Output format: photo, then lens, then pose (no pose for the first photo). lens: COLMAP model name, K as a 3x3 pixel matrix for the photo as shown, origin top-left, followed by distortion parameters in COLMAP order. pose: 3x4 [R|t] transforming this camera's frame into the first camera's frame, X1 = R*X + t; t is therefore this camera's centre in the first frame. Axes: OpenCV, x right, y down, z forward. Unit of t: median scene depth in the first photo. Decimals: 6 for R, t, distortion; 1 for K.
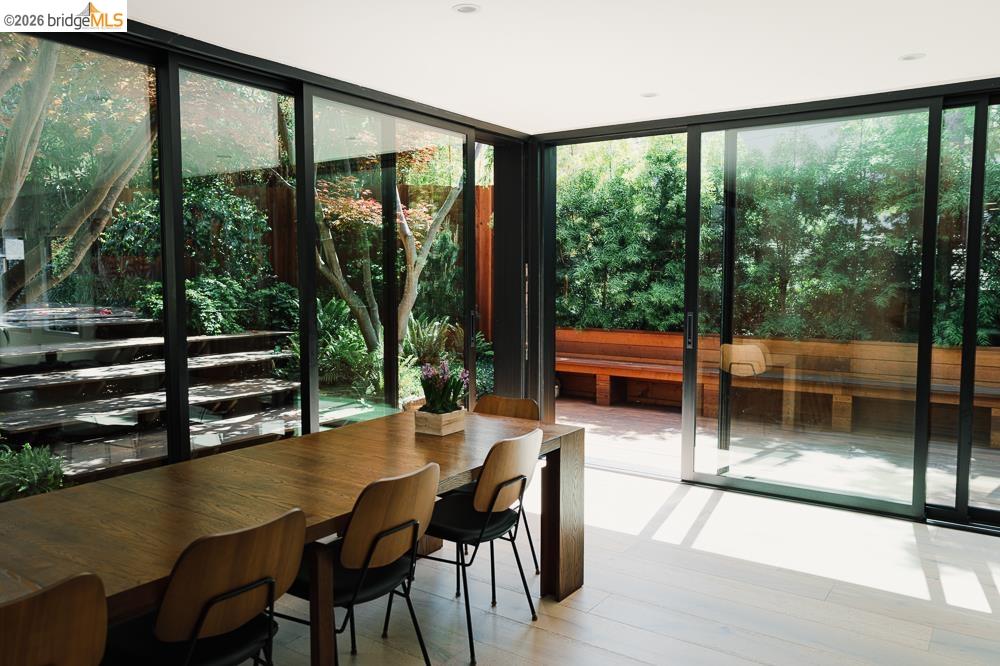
lens RADIAL K [[750.0, 0, 501.6], [0, 750.0, 334.6], [0, 0, 1]] dist [0.005506, 0.003404]
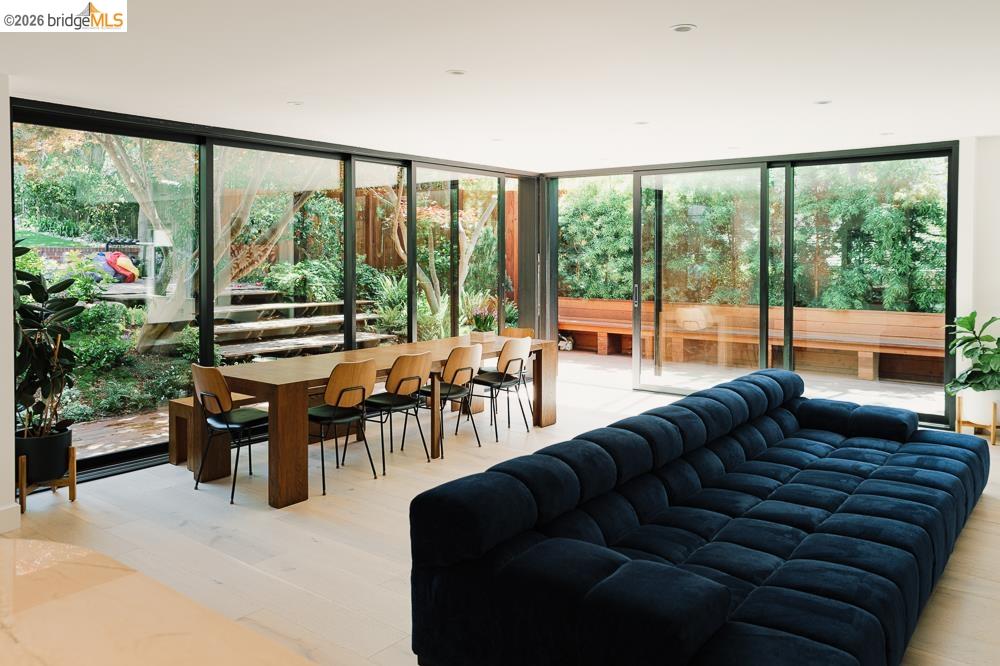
lens RADIAL K [[788.7, 0, 497.4], [0, 788.7, 340.0], [0, 0, 1]] dist [-0.041643, 0.071115]
pose [[0.997858, 0.007731, -0.064958, 0.044915], [-0.005729, 0.999505, 0.030948, 0.028124], [0.065165, -0.030510, 0.997408, -0.526834]]
